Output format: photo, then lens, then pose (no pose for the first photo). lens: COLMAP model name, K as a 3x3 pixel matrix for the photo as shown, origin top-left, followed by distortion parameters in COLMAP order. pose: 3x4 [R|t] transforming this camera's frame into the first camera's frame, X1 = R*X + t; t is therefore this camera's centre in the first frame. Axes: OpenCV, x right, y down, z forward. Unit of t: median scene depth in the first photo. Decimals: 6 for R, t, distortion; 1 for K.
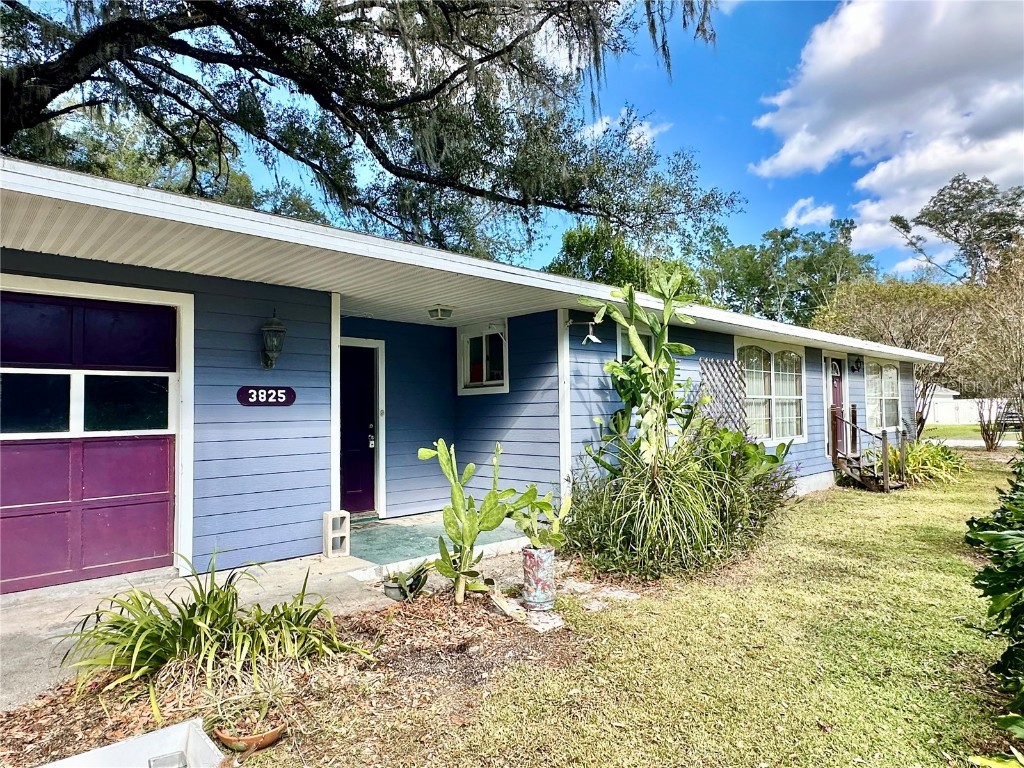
lens RADIAL K [[624.1, 0, 513.9], [0, 624.1, 384.3], [0, 0, 1]] dist [-0.007971, -0.002384]
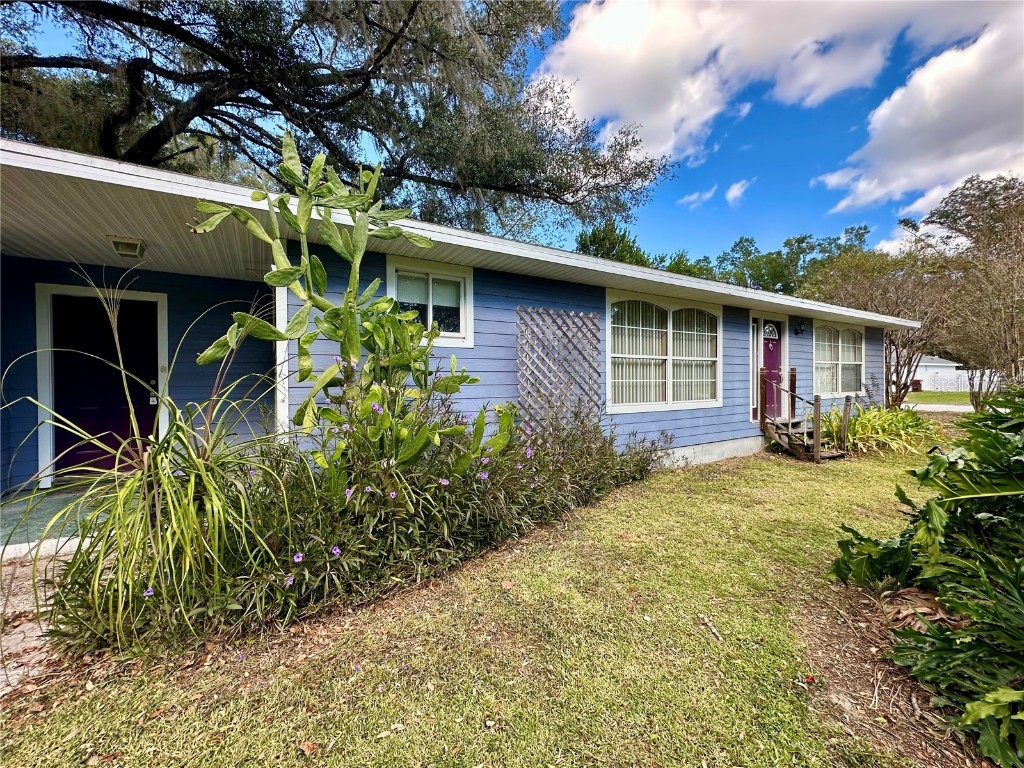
lens RADIAL K [[408.2, 0, 508.6], [0, 408.2, 381.6], [0, 0, 1]] dist [-0.001609, 0.000232]
pose [[0.975739, 0.011215, -0.218648, 0.269596], [0.000958, 0.998459, 0.055486, 0.018648], [0.218933, -0.054350, 0.974225, 0.301824]]
